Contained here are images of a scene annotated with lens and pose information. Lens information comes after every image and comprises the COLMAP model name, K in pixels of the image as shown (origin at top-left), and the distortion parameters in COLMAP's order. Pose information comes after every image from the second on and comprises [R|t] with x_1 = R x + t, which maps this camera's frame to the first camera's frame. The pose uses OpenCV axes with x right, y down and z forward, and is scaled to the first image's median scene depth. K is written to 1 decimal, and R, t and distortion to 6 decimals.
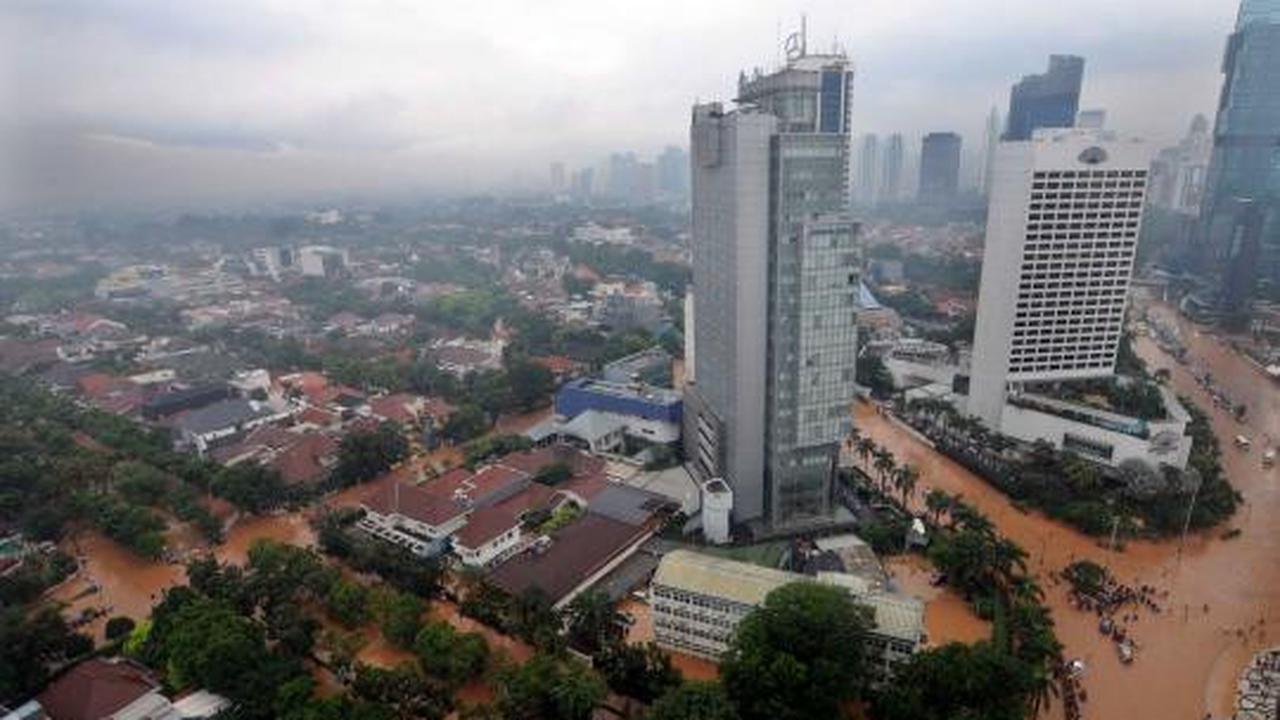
lens RADIAL K [[658.9, 0, 640.8], [0, 658.9, 387.2], [0, 0, 1]] dist [-0.016958, 0.000248]
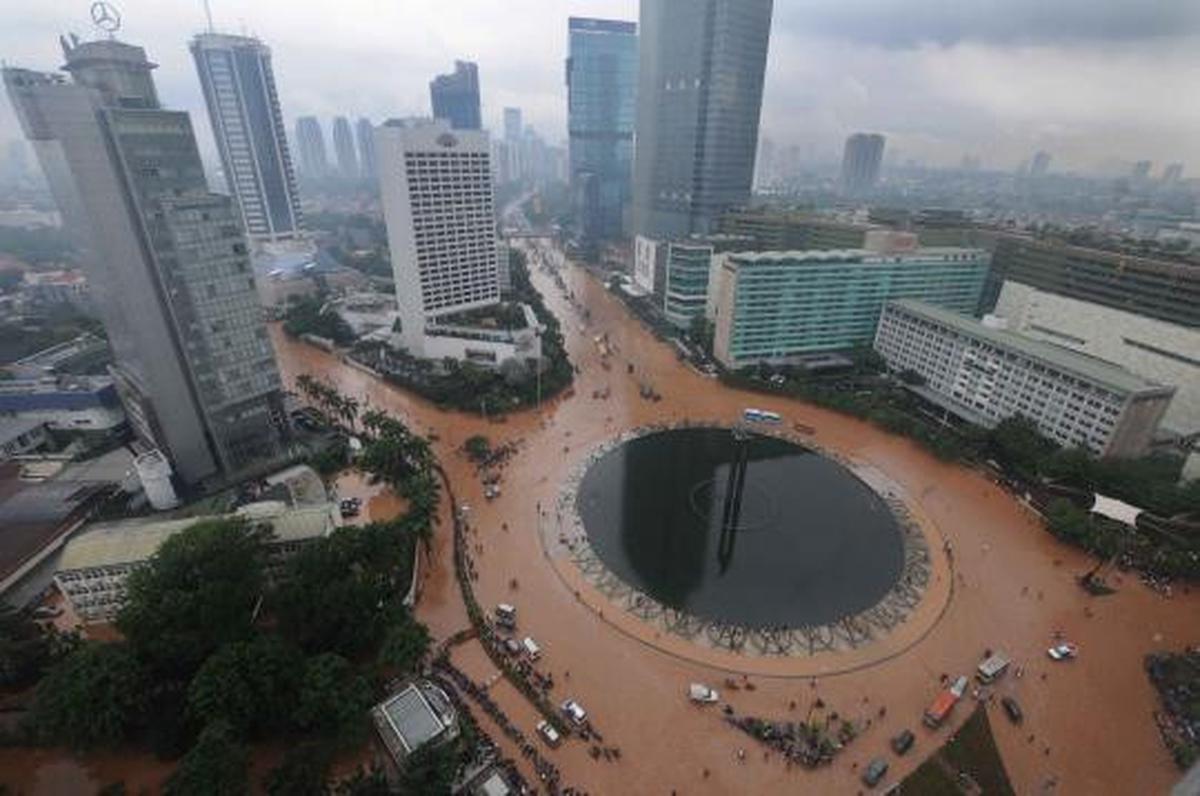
lens RADIAL K [[527.3, 0, 617.3], [0, 527.3, 397.7], [0, 0, 1]] dist [-0.031712, 0.003958]
pose [[0.797372, -0.227264, 0.559061, 0.256256], [0.157745, 0.972665, 0.170411, 0.031036], [-0.582508, -0.047692, 0.811425, -0.097614]]
